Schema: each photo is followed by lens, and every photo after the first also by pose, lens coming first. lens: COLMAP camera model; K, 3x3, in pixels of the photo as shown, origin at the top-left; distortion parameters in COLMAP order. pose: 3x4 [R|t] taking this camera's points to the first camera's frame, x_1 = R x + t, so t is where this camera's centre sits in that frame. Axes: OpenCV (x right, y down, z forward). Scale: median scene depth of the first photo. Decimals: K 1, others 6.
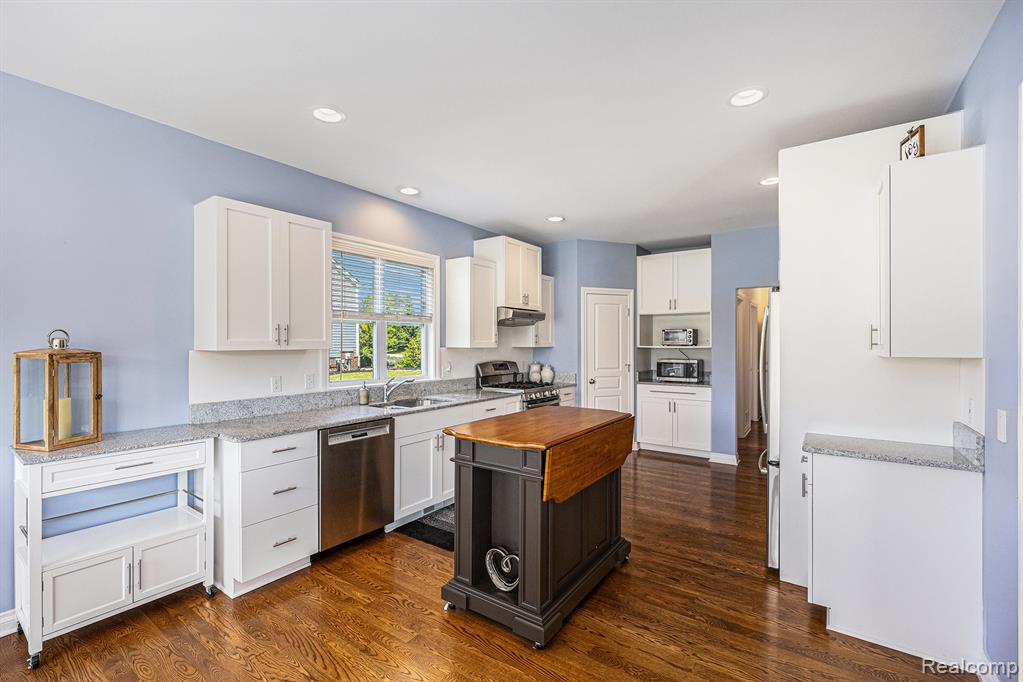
lens RADIAL K [[456.6, 0, 506.5], [0, 456.6, 341.1], [0, 0, 1]] dist [-0.001888, -0.000214]
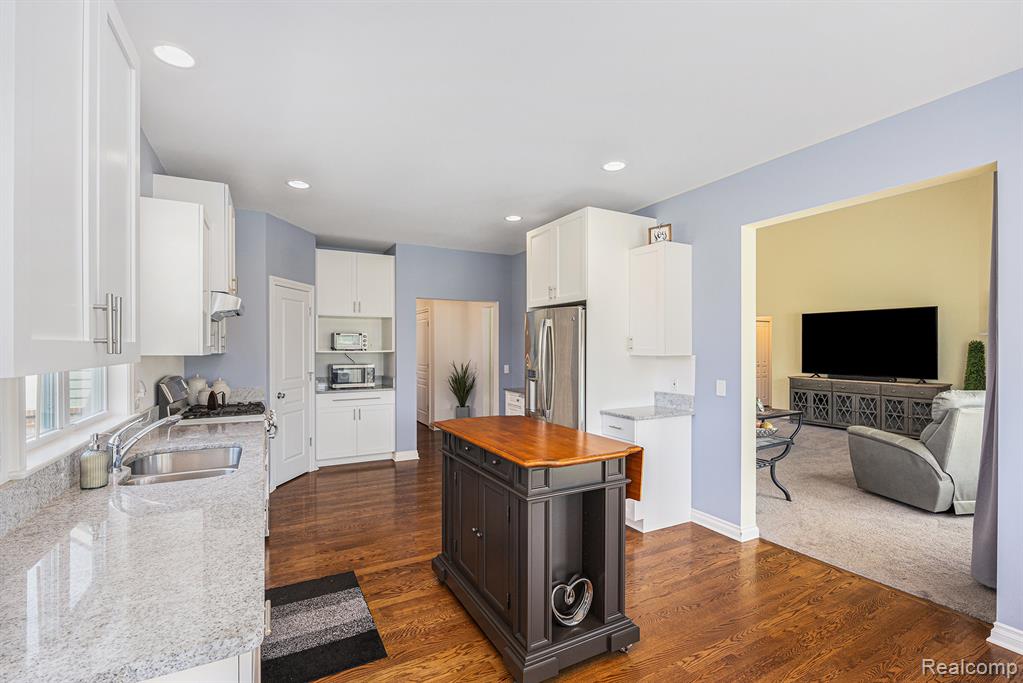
lens RADIAL K [[456.6, 0, 509.8], [0, 456.6, 343.9], [0, 0, 1]] dist [-0.001888, -0.000214]
pose [[0.436199, 0.006662, 0.899826, -0.368533], [-0.003938, 0.999977, -0.005495, 0.001066], [-0.899842, -0.001147, 0.436215, 0.307326]]
